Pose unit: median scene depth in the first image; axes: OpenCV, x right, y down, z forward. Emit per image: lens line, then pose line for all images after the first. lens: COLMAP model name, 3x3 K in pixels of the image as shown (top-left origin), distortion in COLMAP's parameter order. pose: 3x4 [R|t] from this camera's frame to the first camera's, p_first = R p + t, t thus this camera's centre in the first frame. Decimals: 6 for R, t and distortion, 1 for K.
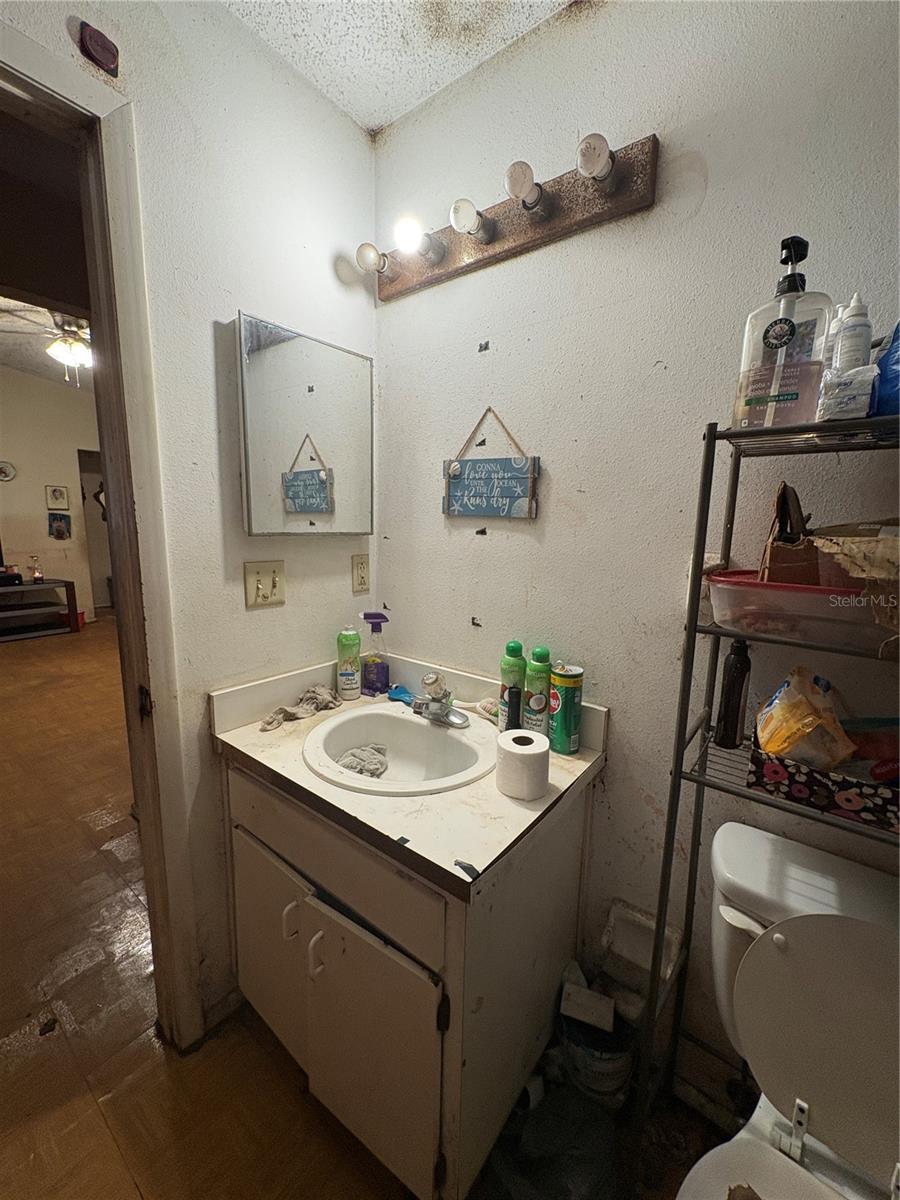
lens RADIAL K [[477.1, 0, 446.2], [0, 477.1, 603.2], [0, 0, 1]] dist [-0.000740, 0.000092]
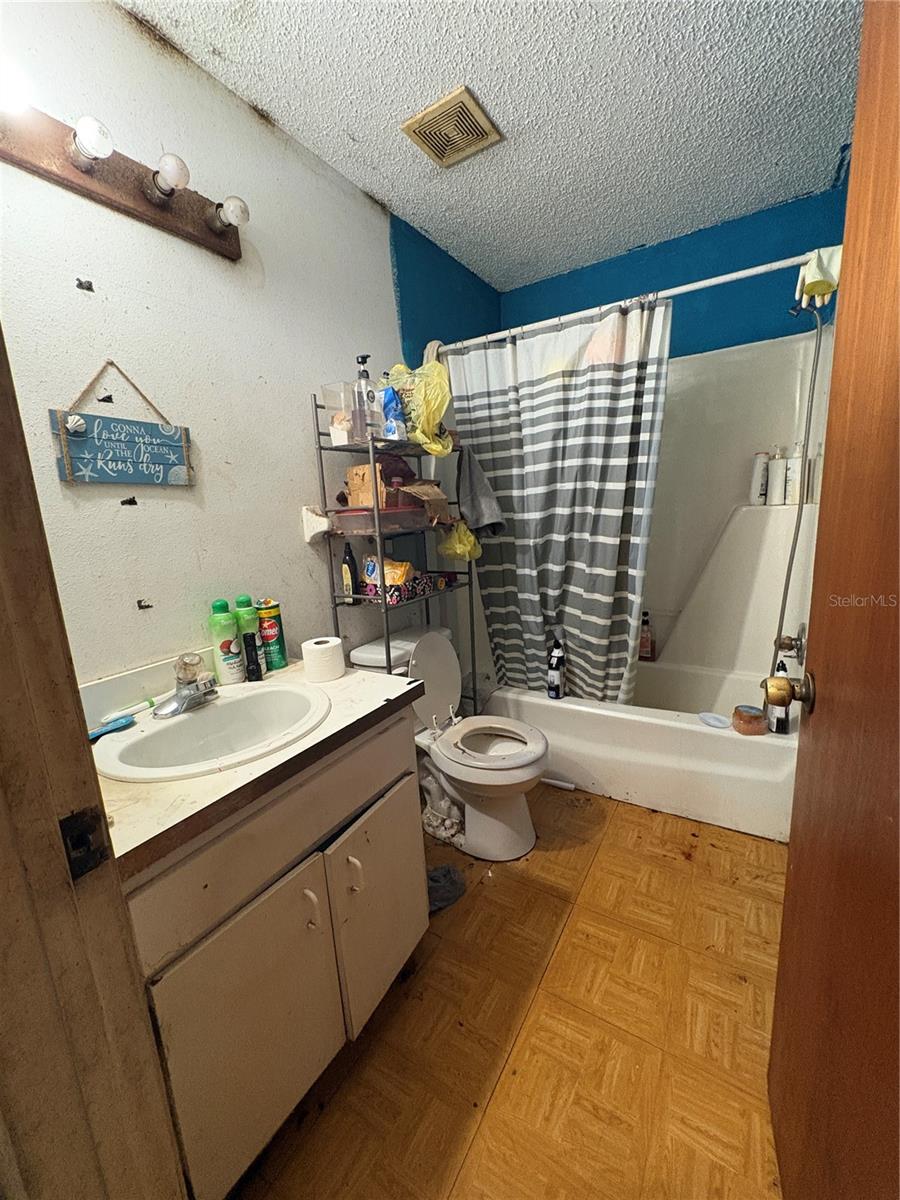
lens RADIAL K [[477.1, 0, 452.6], [0, 477.1, 604.9], [0, 0, 1]] dist [-0.000740, 0.000092]
pose [[-0.107779, -0.214944, 0.970661, -0.940958], [0.224595, 0.945844, 0.234387, -0.042152], [-0.968473, 0.243267, -0.053667, 0.534074]]
